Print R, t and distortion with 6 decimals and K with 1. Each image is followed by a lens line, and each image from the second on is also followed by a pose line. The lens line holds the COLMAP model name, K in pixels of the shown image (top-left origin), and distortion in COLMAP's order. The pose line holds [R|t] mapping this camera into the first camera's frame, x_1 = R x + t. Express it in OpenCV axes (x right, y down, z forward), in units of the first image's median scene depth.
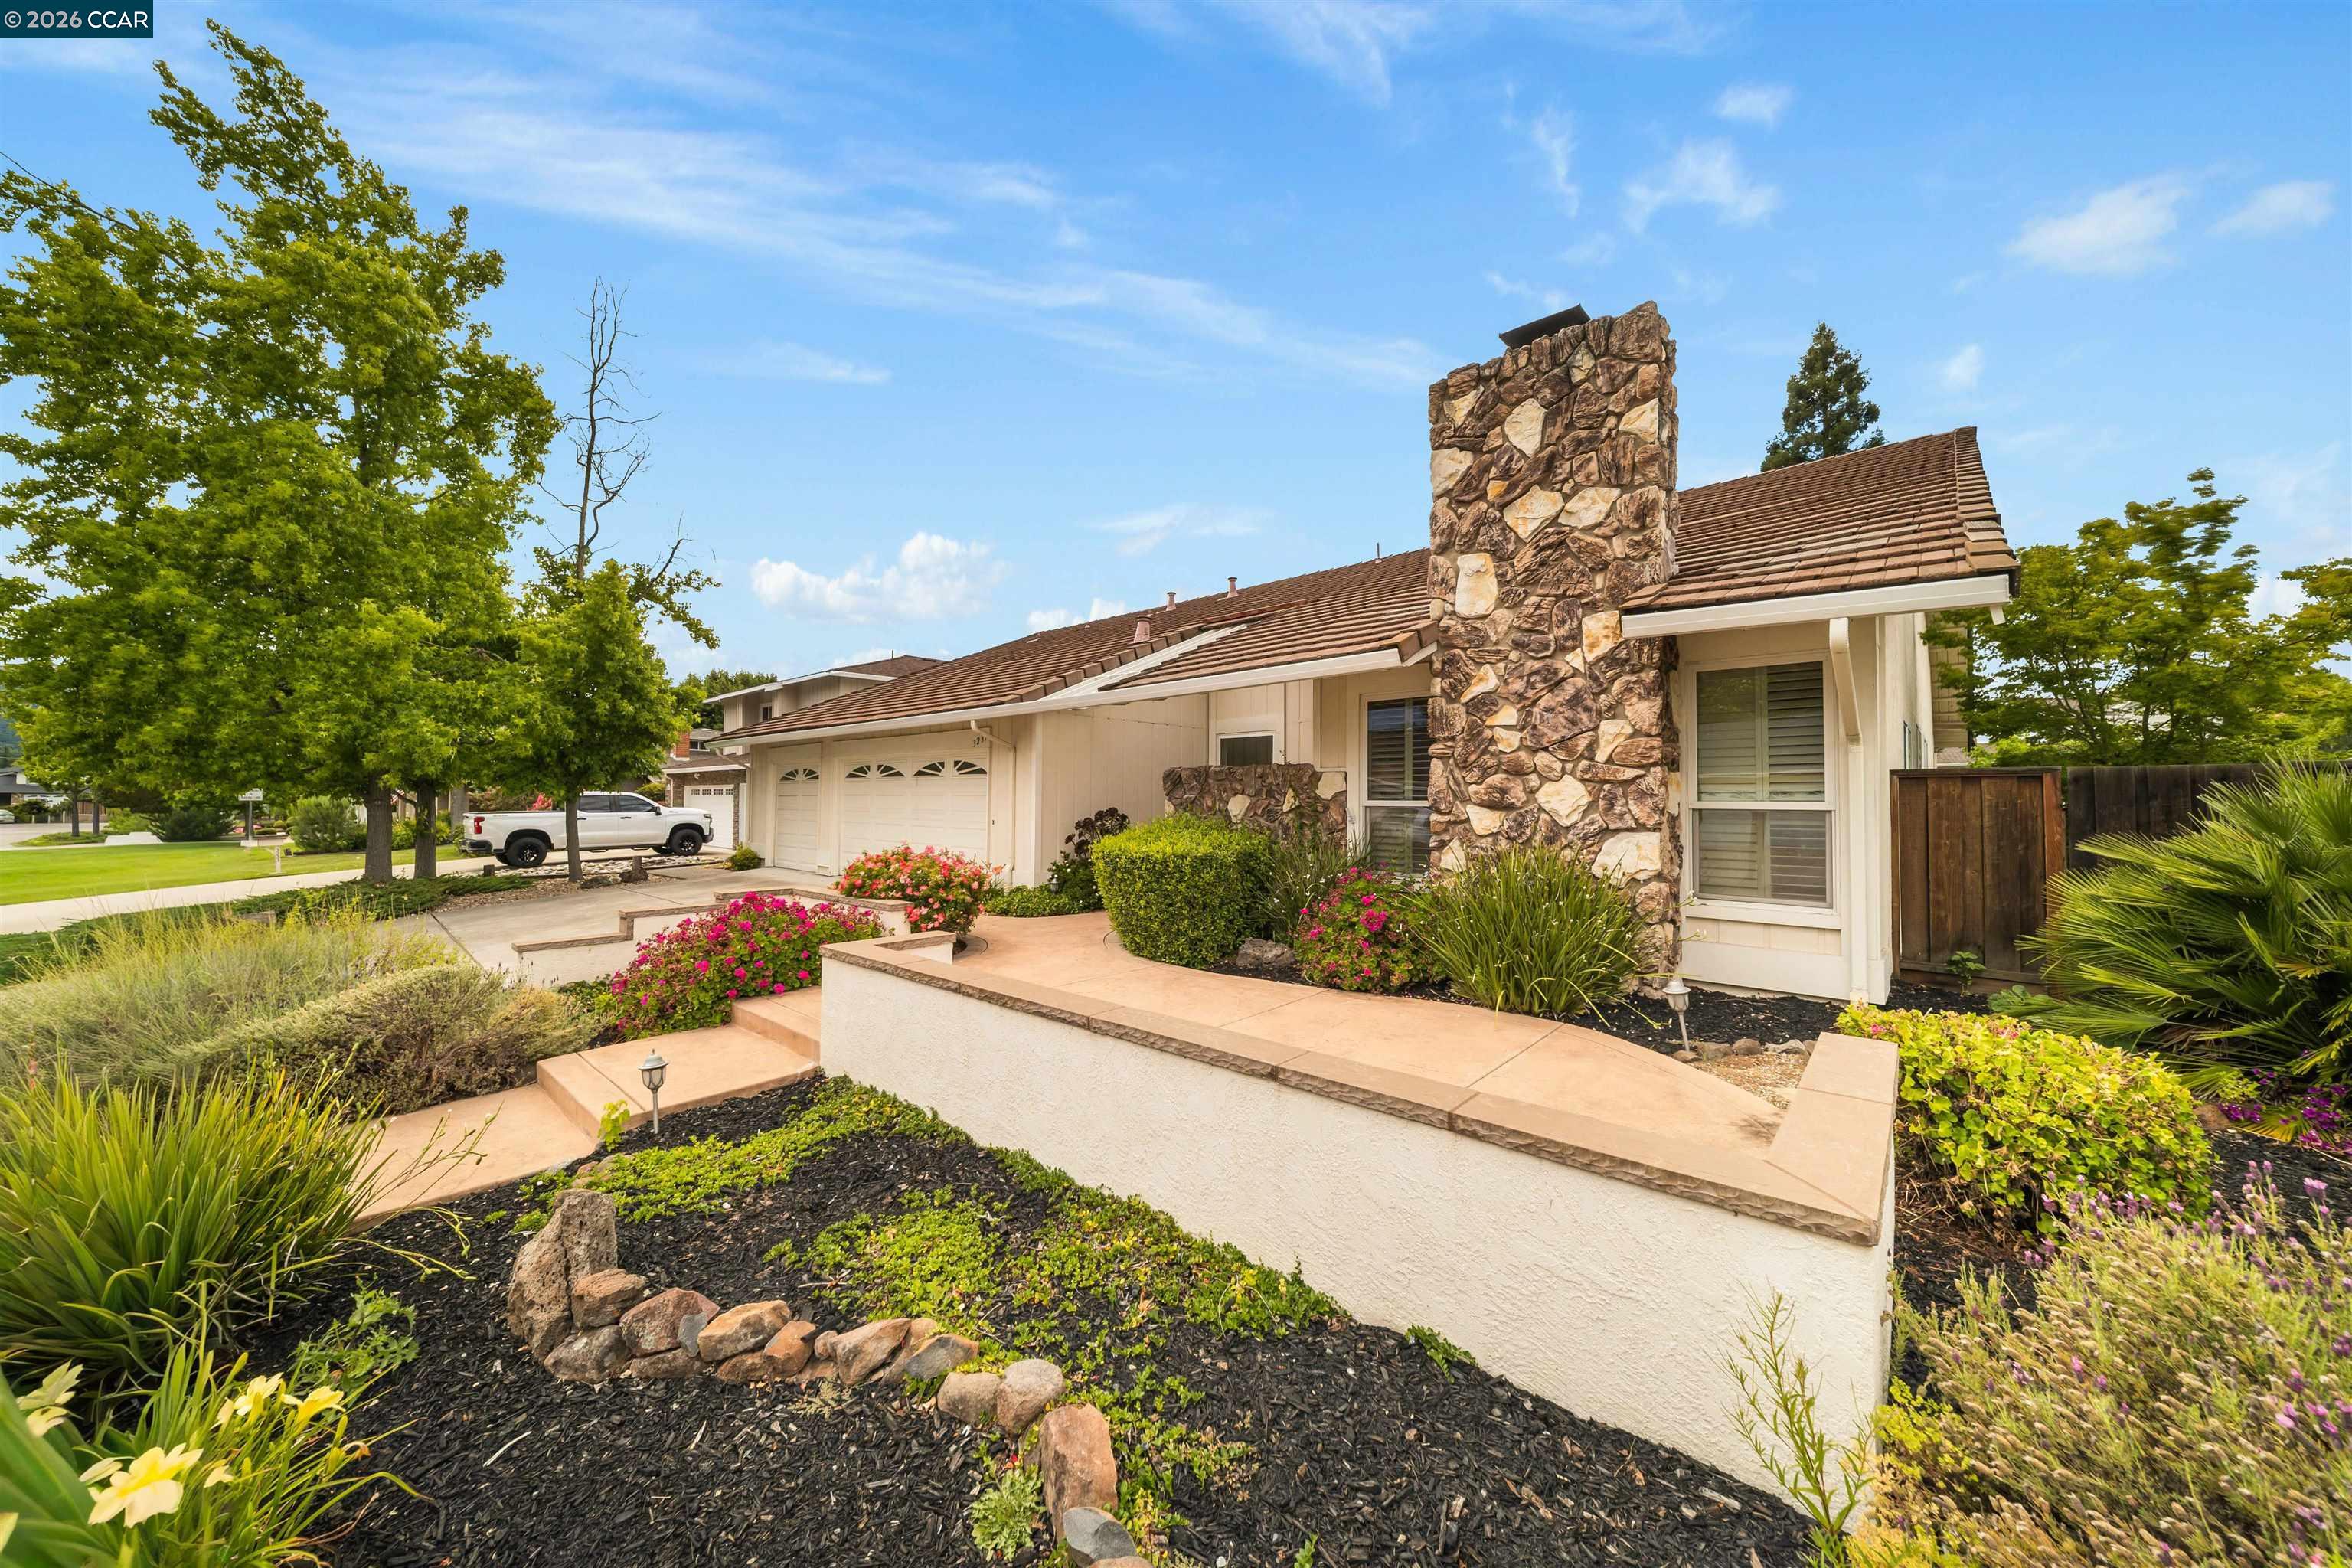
lens RADIAL K [[825.0, 0, 1146.6], [0, 825.0, 772.1], [0, 0, 1]] dist [-0.000630, -0.000063]
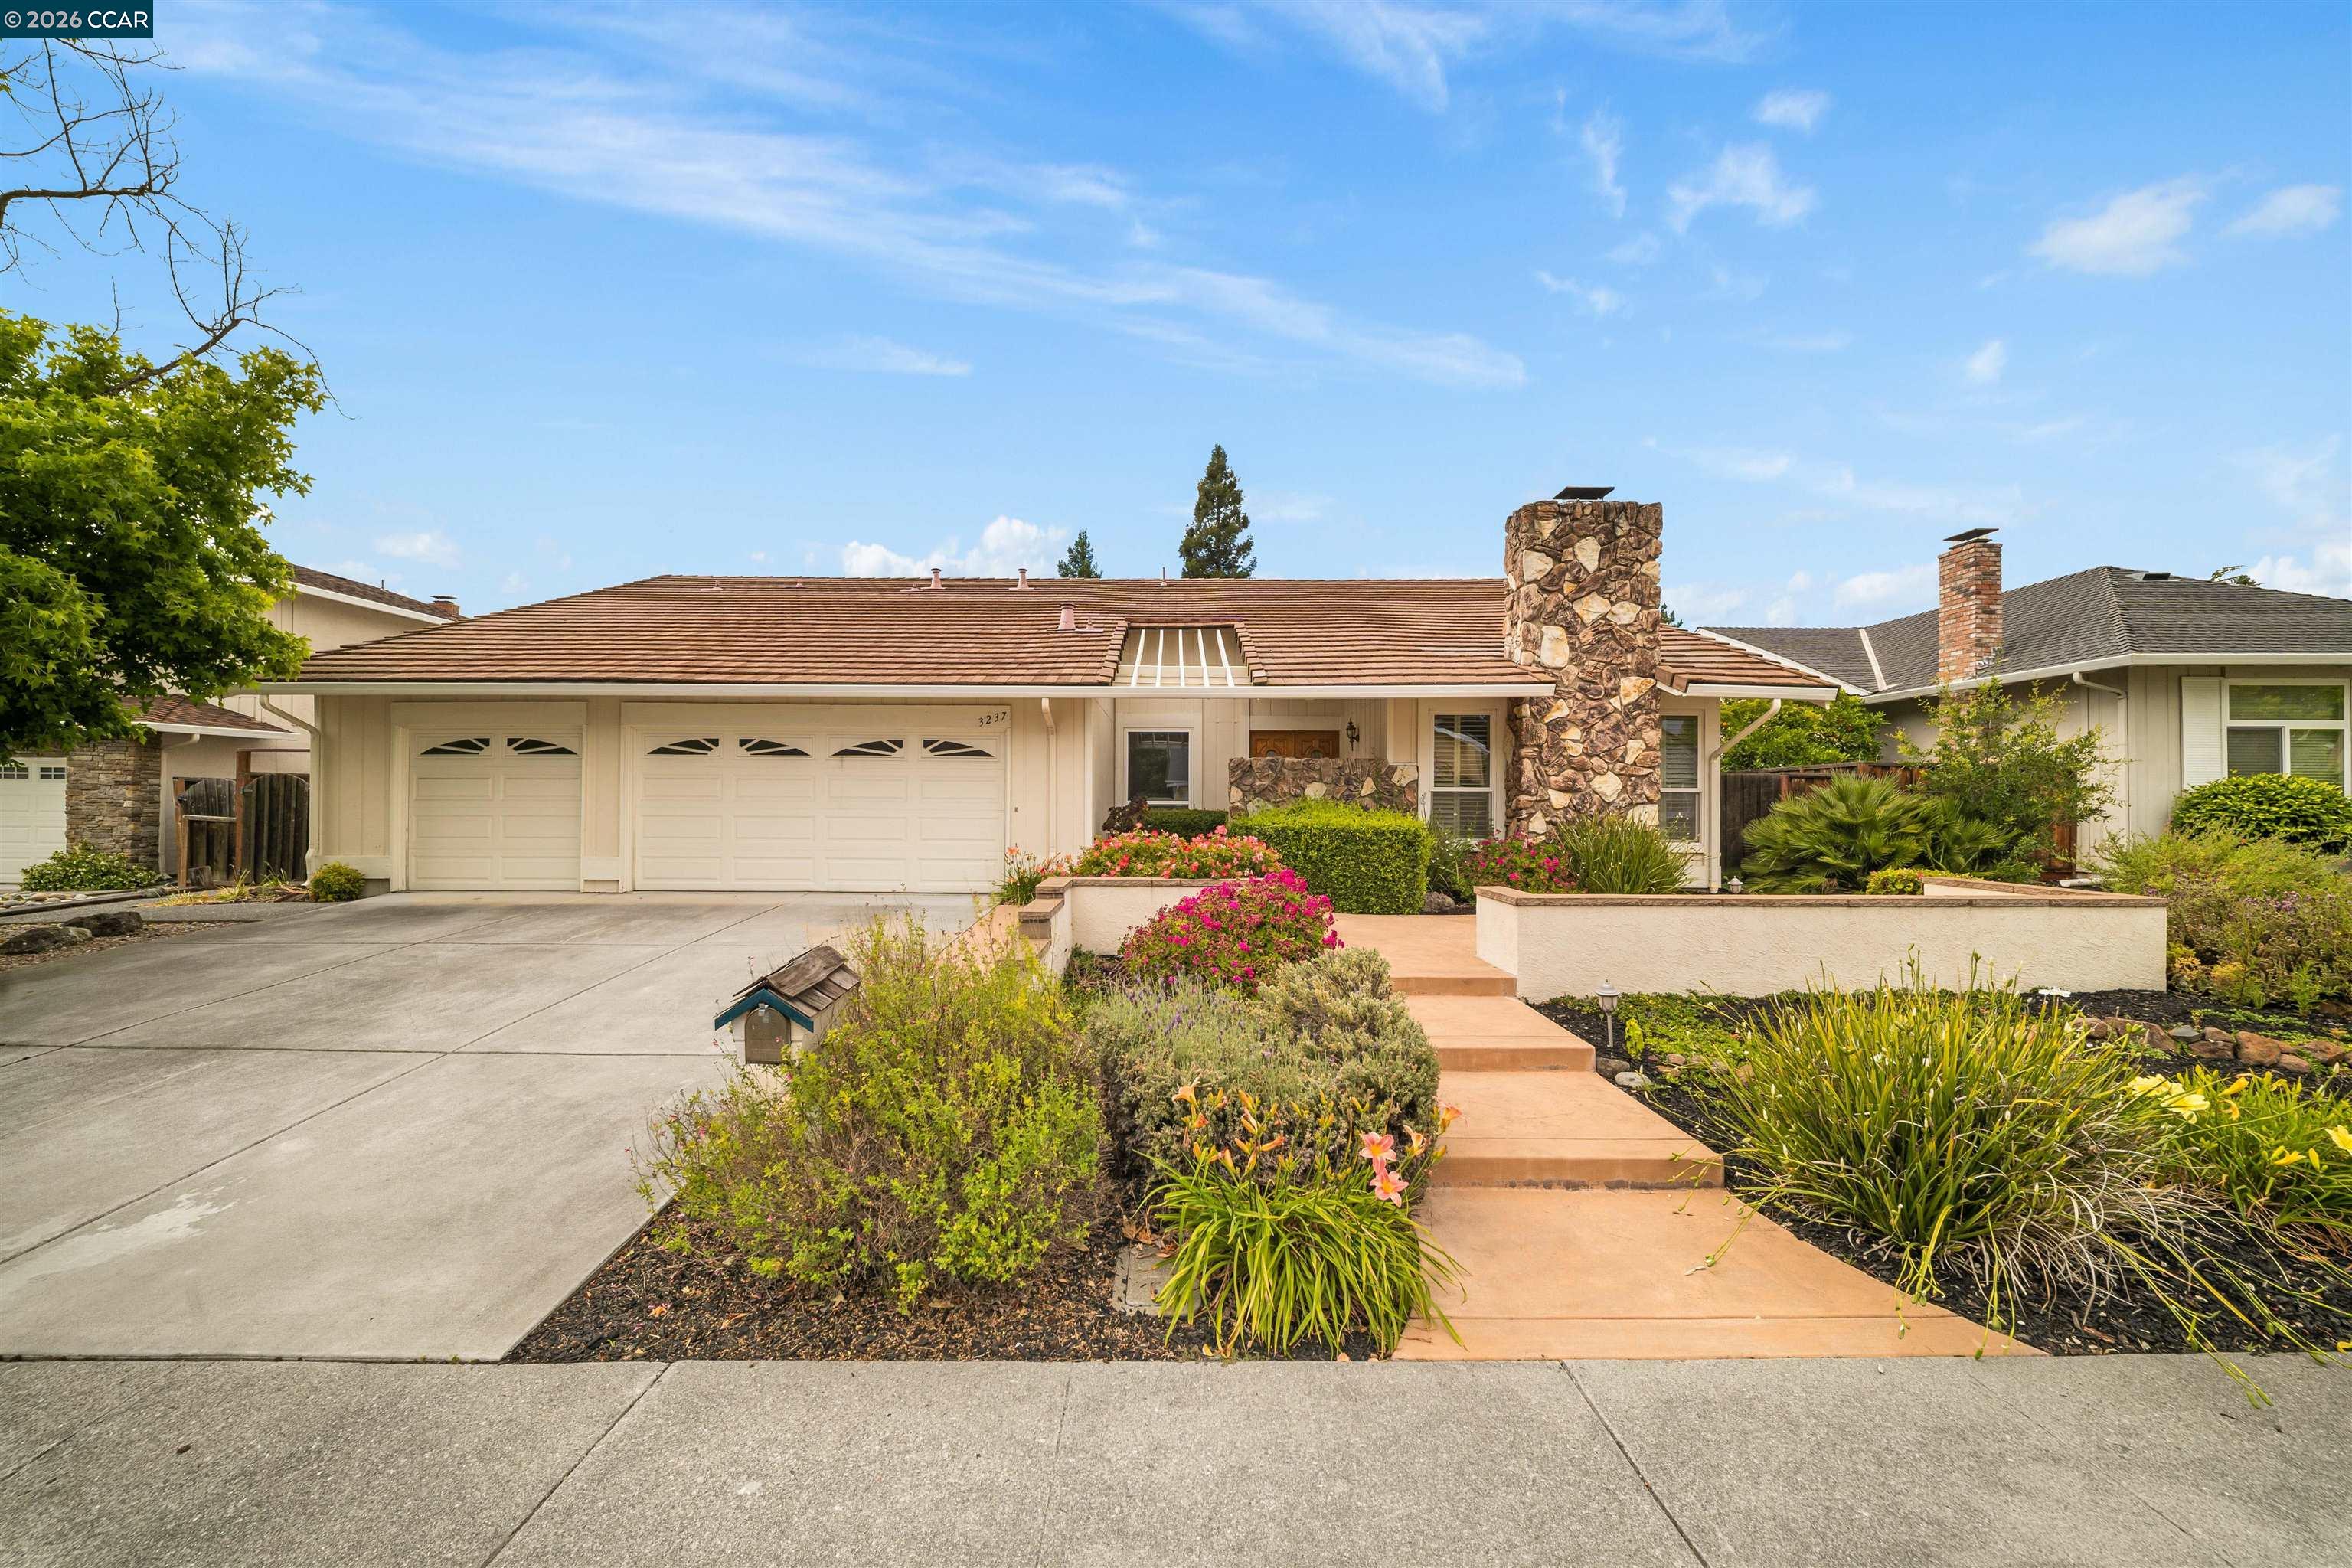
lens RADIAL K [[840.7, 0, 1161.8], [0, 840.7, 786.6], [0, 0, 1]] dist [0.003358, 0.000038]
pose [[0.724418, 0.014334, 0.689211, -1.237950], [-0.025115, 0.999669, 0.005606, 0.044484], [-0.688903, -0.021371, 0.724539, 0.369686]]
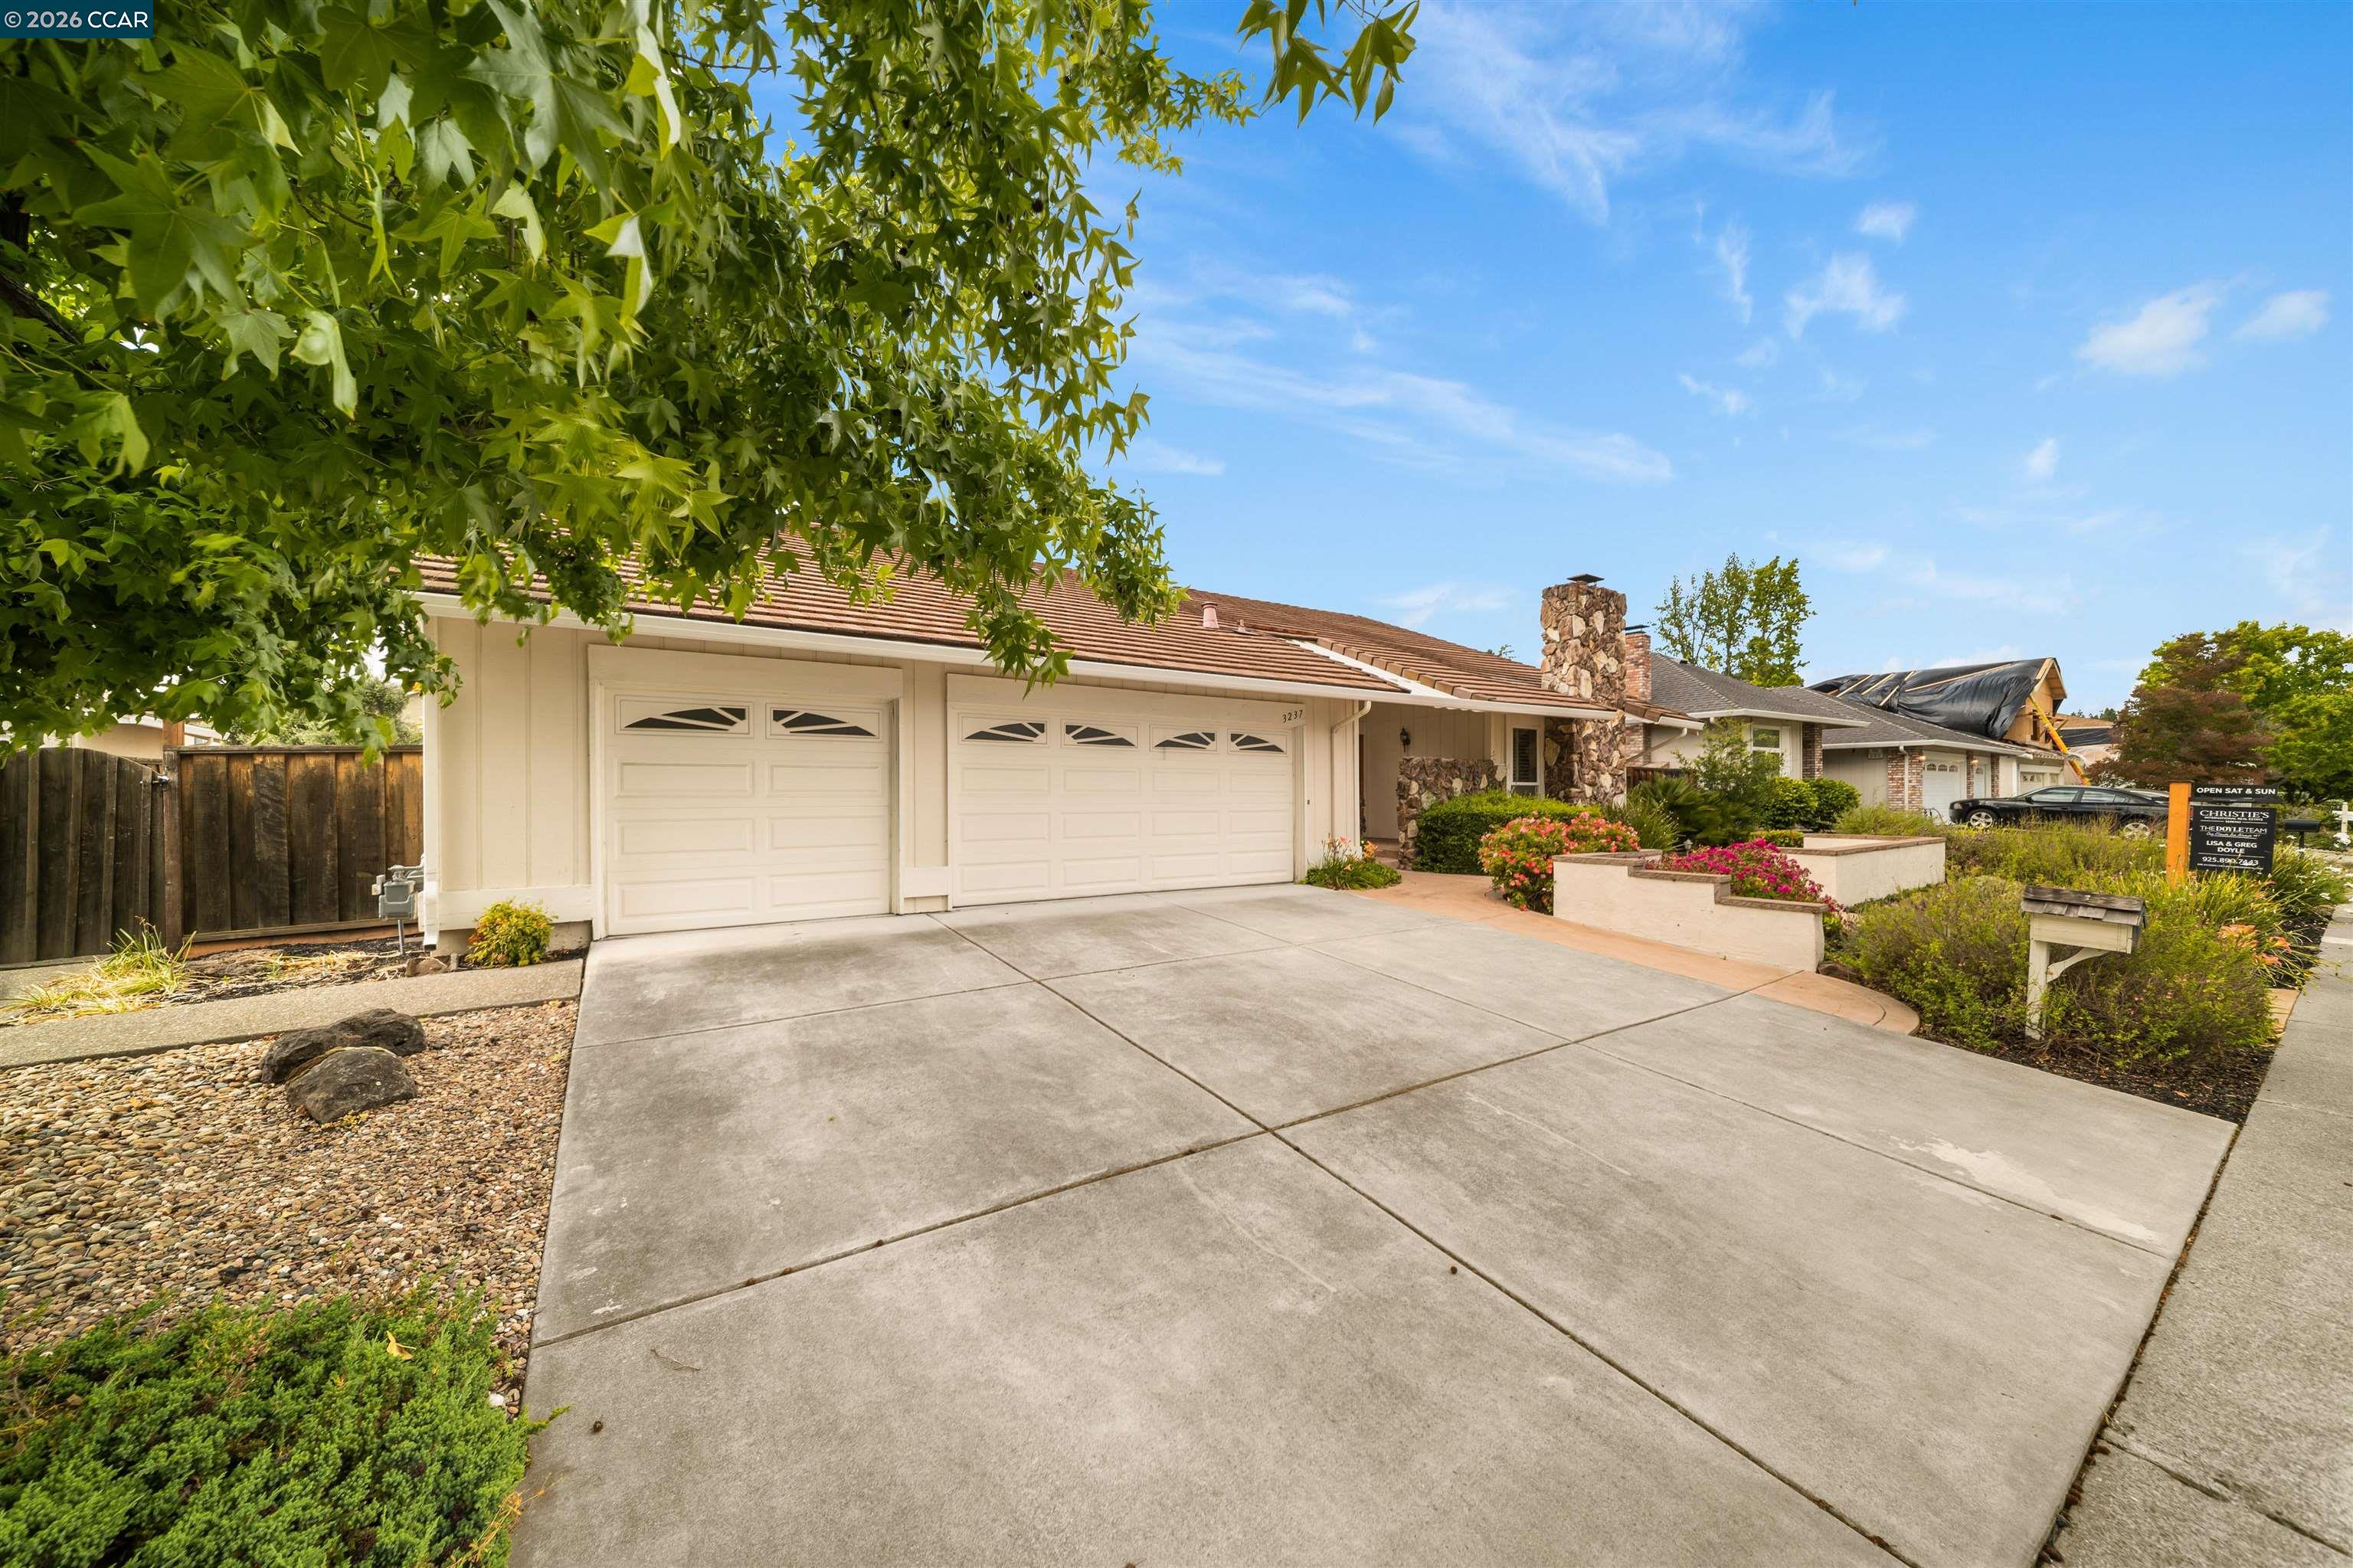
lens RADIAL K [[841.1, 0, 1162.3], [0, 841.1, 786.6], [0, 0, 1]] dist [0.003358, 0.000038]
pose [[0.202741, 0.006624, 0.979210, -2.083717], [-0.029635, 0.999561, -0.000625, 0.083436], [-0.978784, -0.028892, 0.202849, 1.682909]]
